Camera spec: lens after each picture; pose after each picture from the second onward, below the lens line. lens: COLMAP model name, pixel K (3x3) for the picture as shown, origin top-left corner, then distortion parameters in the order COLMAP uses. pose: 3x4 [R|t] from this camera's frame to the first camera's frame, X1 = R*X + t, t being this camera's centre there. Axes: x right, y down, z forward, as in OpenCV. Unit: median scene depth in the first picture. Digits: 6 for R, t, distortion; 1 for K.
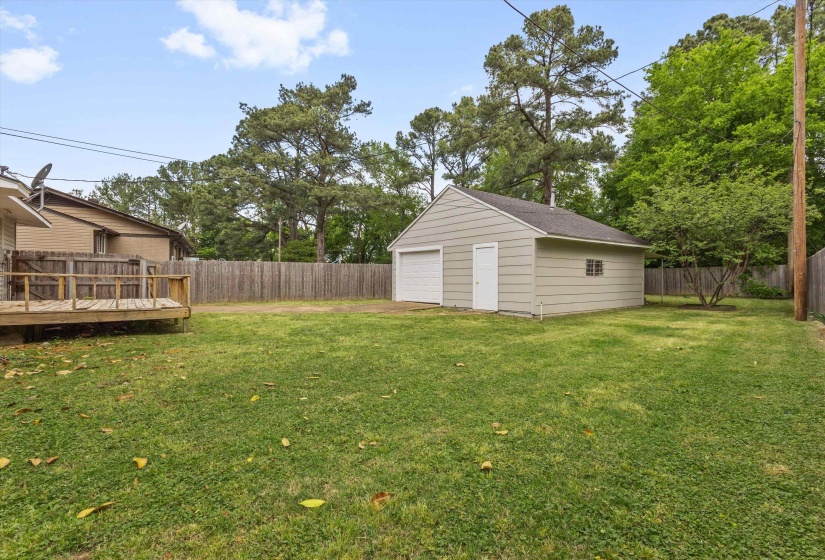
lens RADIAL K [[380.9, 0, 412.5], [0, 380.9, 280.0], [0, 0, 1]] dist [0.002751, 0.000520]
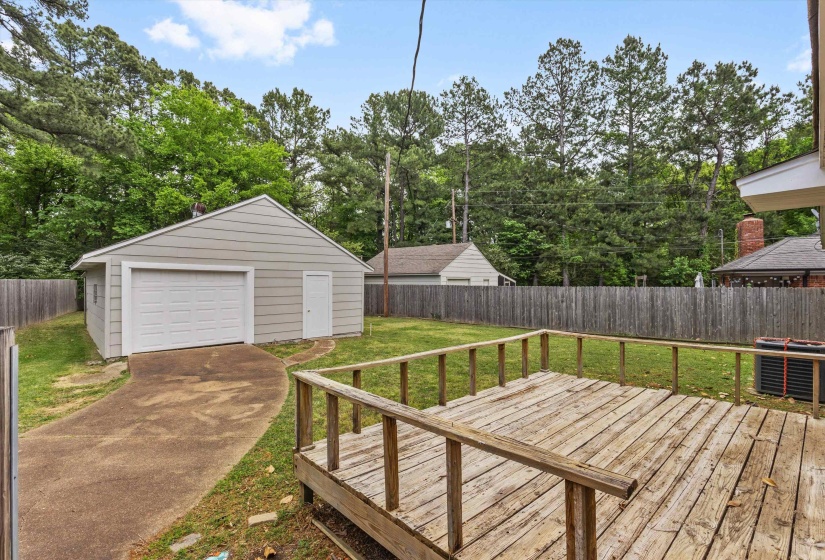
lens RADIAL K [[380.9, 0, 412.5], [0, 380.9, 280.0], [0, 0, 1]] dist [0.002751, 0.000520]
pose [[-0.105920, -0.000856, 0.994374, -0.747491], [-0.003667, 0.999993, 0.000471, -0.066164], [-0.994368, -0.003597, -0.105922, 0.762652]]
